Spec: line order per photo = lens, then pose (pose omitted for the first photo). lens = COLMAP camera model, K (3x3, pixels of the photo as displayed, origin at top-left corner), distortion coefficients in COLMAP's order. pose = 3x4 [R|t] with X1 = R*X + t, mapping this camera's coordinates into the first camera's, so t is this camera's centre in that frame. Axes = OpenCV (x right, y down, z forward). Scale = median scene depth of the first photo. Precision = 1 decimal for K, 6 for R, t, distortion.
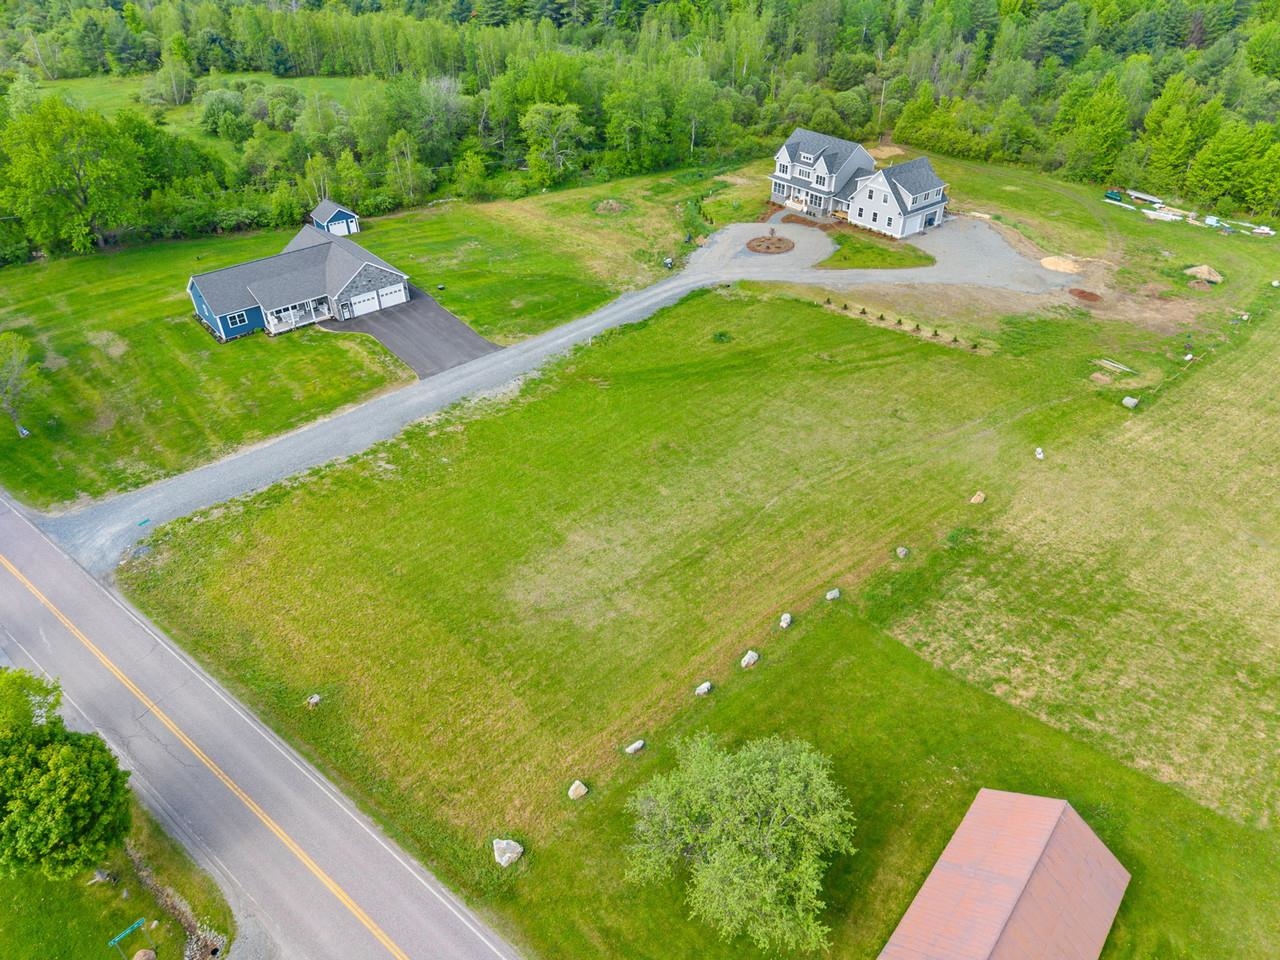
lens RADIAL K [[852.0, 0, 640.0], [0, 852.0, 480.0], [0, 0, 1]] dist [0.030100, -0.032943]
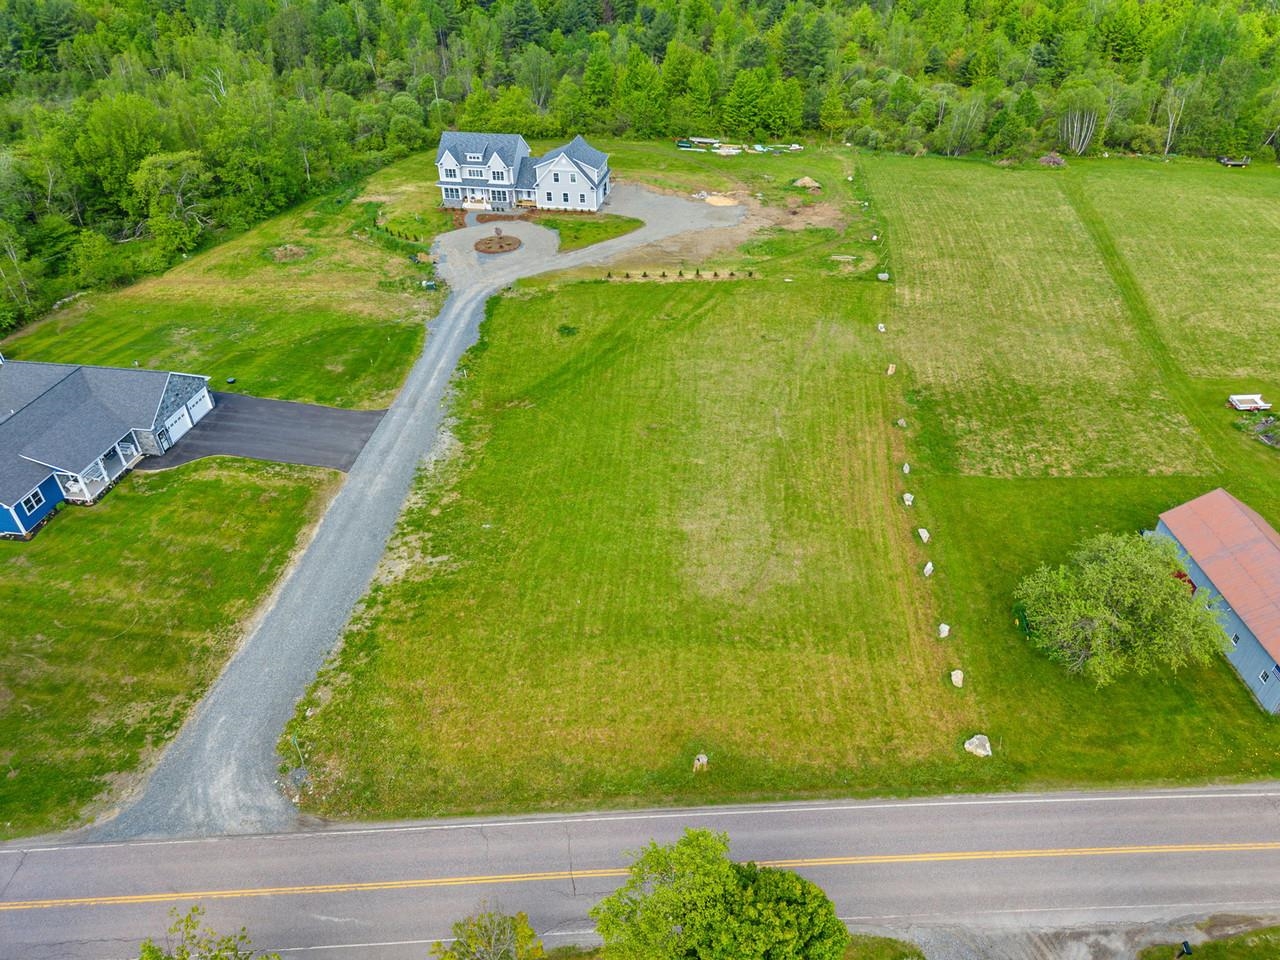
lens RADIAL K [[852.0, 0, 640.0], [0, 852.0, 480.0], [0, 0, 1]] dist [0.030100, -0.032943]
pose [[0.752329, -0.384965, 0.534606, -0.432258], [0.388896, 0.914537, 0.111274, -0.080121], [-0.531754, 0.124192, 0.837744, 0.119124]]
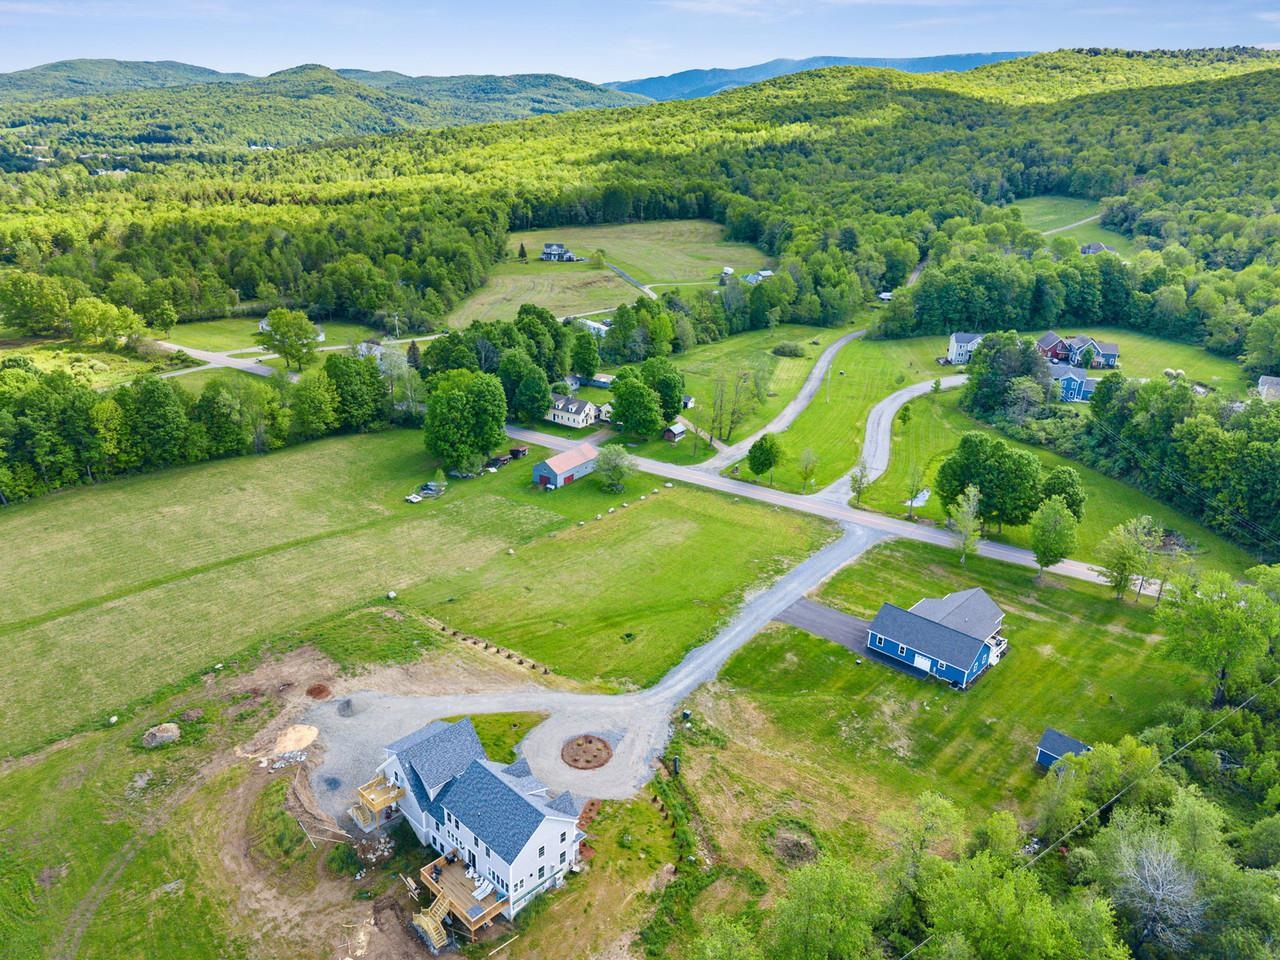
lens RADIAL K [[892.8, 0, 640.0], [0, 892.8, 480.0], [0, 0, 1]] dist [0.036594, -0.038703]
pose [[-0.991274, 0.021287, -0.130087, 0.253416], [-0.098995, 0.531418, 0.841305, -1.486458], [0.087039, 0.846842, -0.524674, 1.491355]]
